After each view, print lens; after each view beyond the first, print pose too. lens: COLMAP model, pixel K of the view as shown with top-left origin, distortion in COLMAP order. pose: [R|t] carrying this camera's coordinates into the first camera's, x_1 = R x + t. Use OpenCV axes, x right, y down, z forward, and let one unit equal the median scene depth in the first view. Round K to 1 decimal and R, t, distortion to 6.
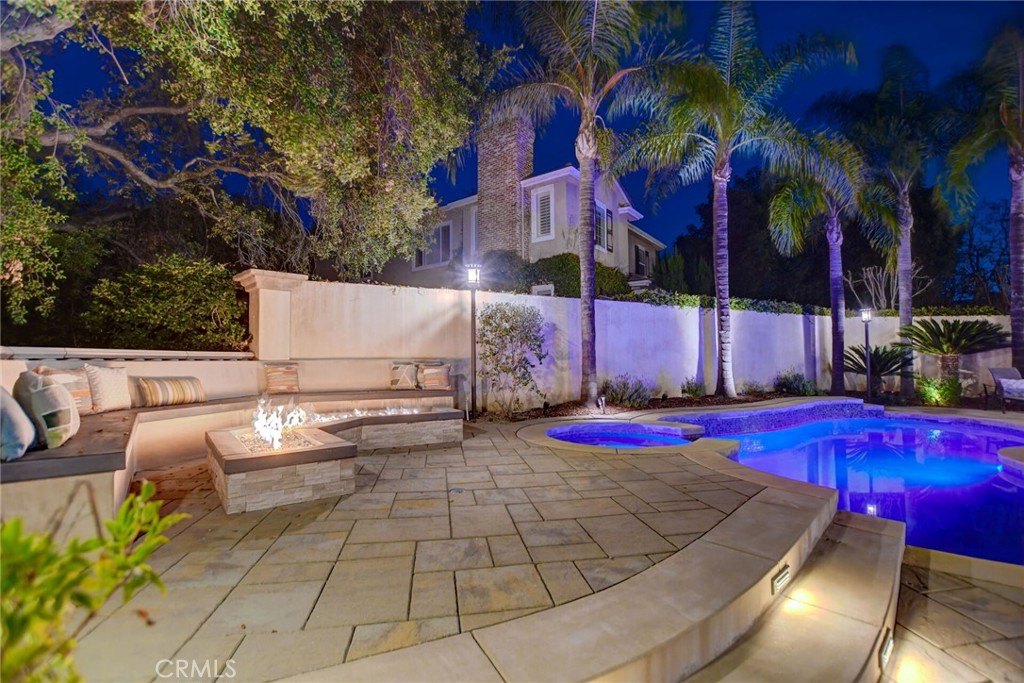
lens RADIAL K [[451.1, 0, 512.1], [0, 451.1, 341.9], [0, 0, 1]] dist [-0.024138, 0.000584]
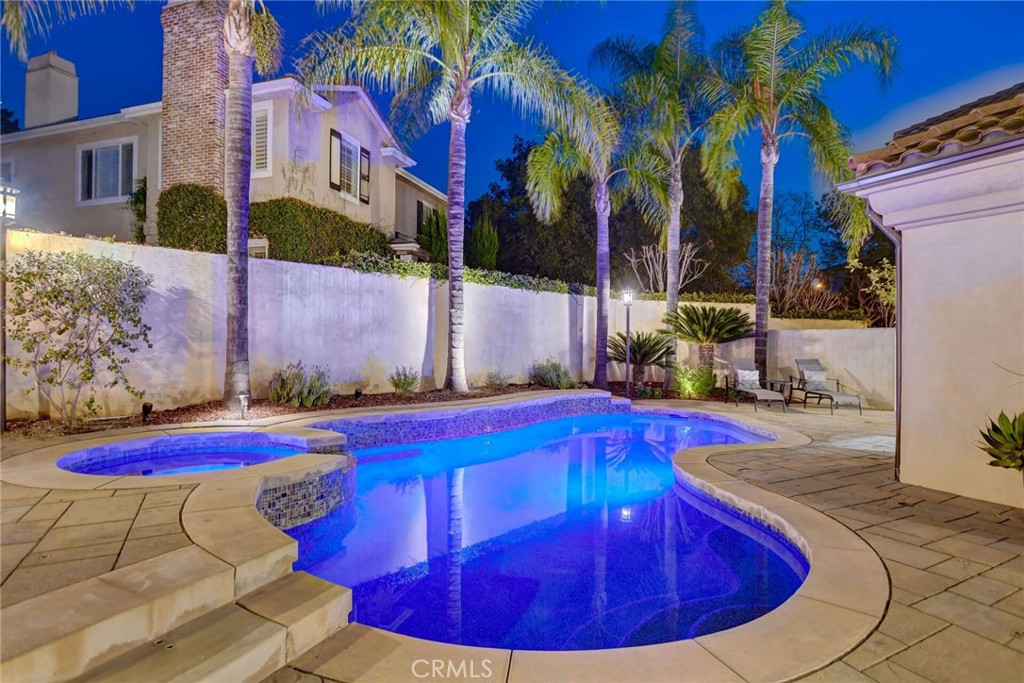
lens RADIAL K [[547.2, 0, 507.7], [0, 547.2, 339.8], [0, 0, 1]] dist [-0.019563, 0.003385]
pose [[0.945853, 0.018008, 0.324094, 0.242763], [-0.029190, 0.999133, 0.029674, -0.001645], [-0.323279, -0.037528, 0.945559, 0.042187]]
